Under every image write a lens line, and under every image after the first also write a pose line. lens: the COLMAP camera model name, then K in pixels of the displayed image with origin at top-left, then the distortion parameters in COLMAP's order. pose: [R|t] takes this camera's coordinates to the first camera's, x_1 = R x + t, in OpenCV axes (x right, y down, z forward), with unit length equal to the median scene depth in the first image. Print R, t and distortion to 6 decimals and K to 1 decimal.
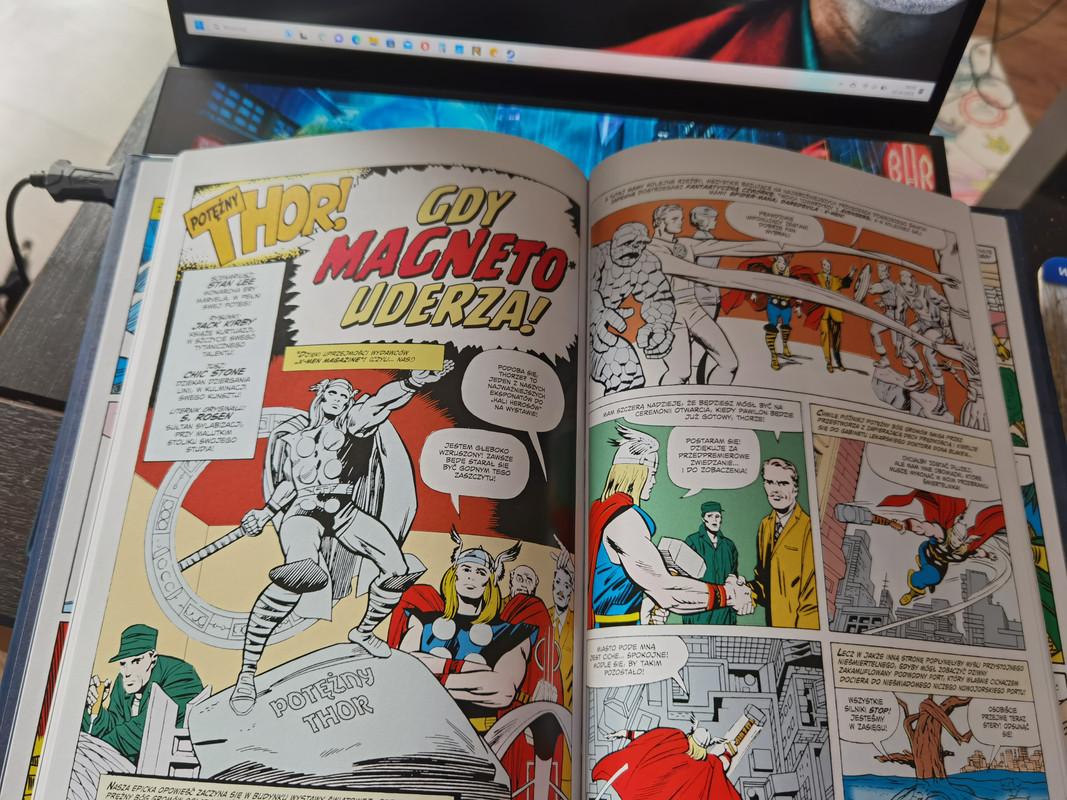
lens RADIAL K [[867.6, 0, 534.0], [0, 867.6, 483.6], [0, 0, 1]] dist [0.005803, -0.015789]
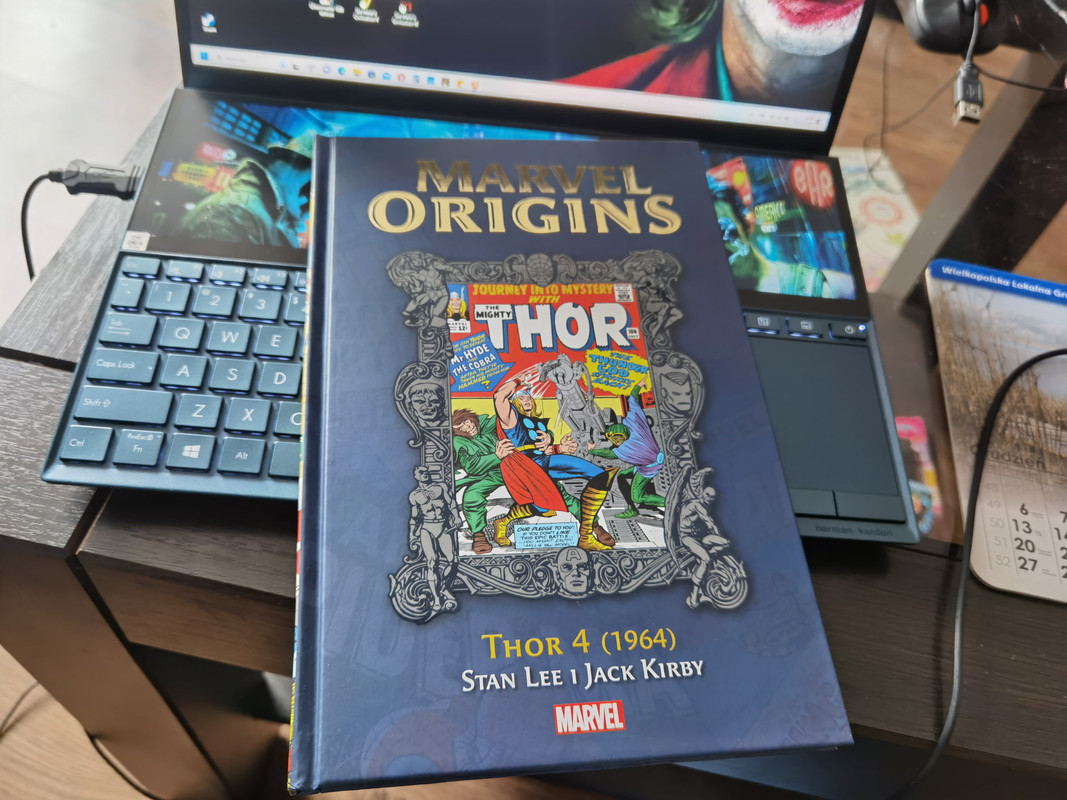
lens RADIAL K [[867.6, 0, 534.0], [0, 867.6, 483.6], [0, 0, 1]] dist [0.005803, -0.015789]
pose [[0.997501, -0.011720, 0.069678, -0.035992], [0.021104, 0.990553, -0.135497, 0.203401], [-0.067432, 0.136629, 0.988325, -0.094067]]
